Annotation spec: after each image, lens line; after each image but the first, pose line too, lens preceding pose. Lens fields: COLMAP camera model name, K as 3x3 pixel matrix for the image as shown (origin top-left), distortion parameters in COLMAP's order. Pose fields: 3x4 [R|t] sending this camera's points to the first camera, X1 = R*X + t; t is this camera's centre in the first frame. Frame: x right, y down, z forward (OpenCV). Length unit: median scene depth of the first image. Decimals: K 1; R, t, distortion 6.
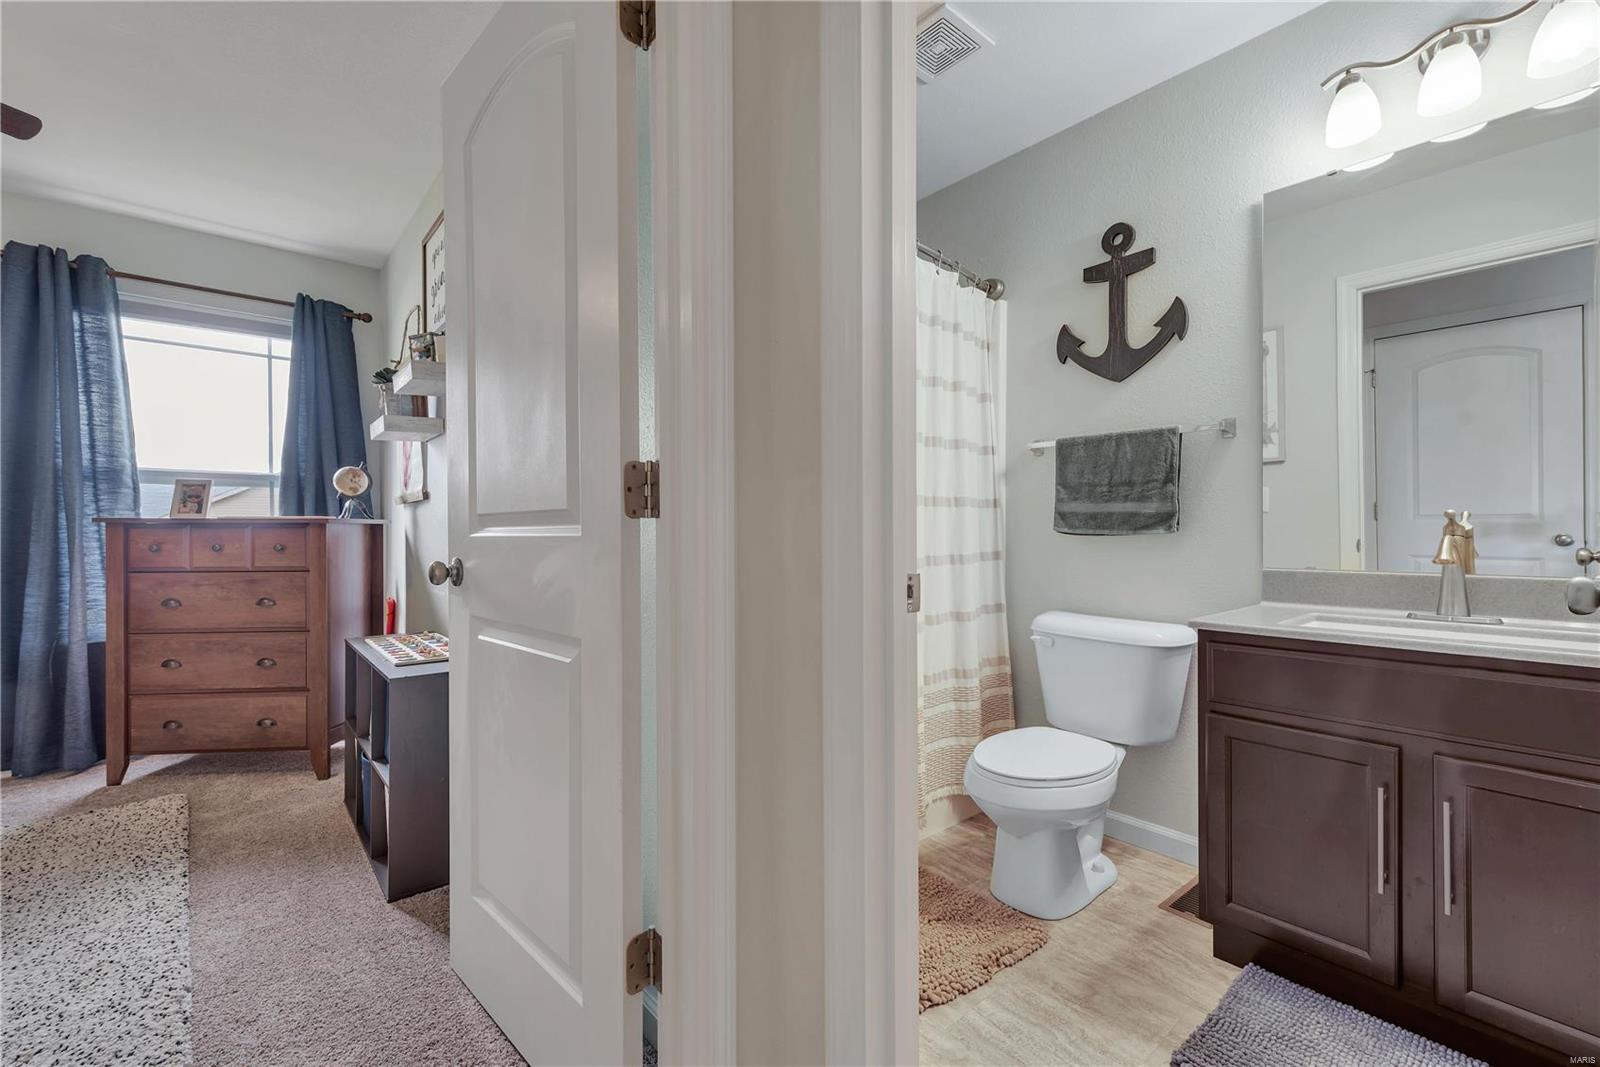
lens RADIAL K [[675.8, 0, 800.0], [0, 675.8, 533.5], [0, 0, 1]] dist [0.001453, 0.000365]
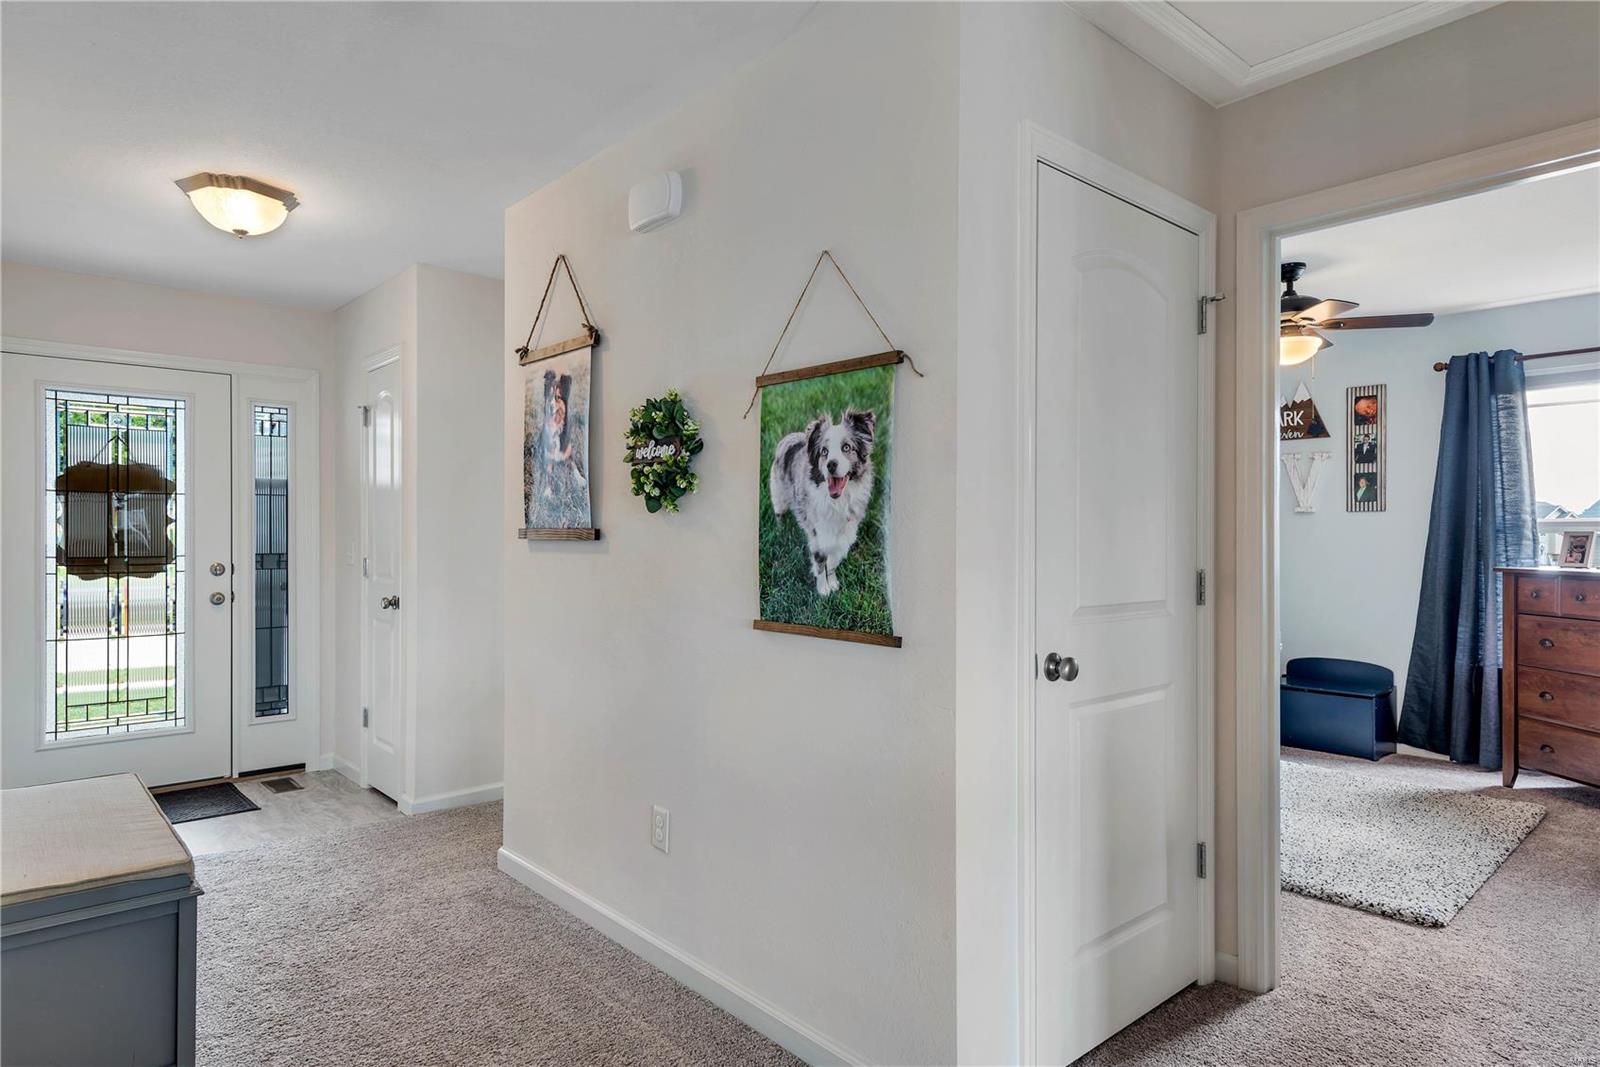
lens RADIAL K [[961.5, 0, 799.7], [0, 961.5, 538.2], [0, 0, 1]] dist [0.019162, -0.017914]
pose [[0.022330, 0.005578, -0.999735, 0.678977], [-0.006069, 0.999967, 0.005444, -0.075999], [0.999732, 0.005945, 0.022363, -0.306879]]
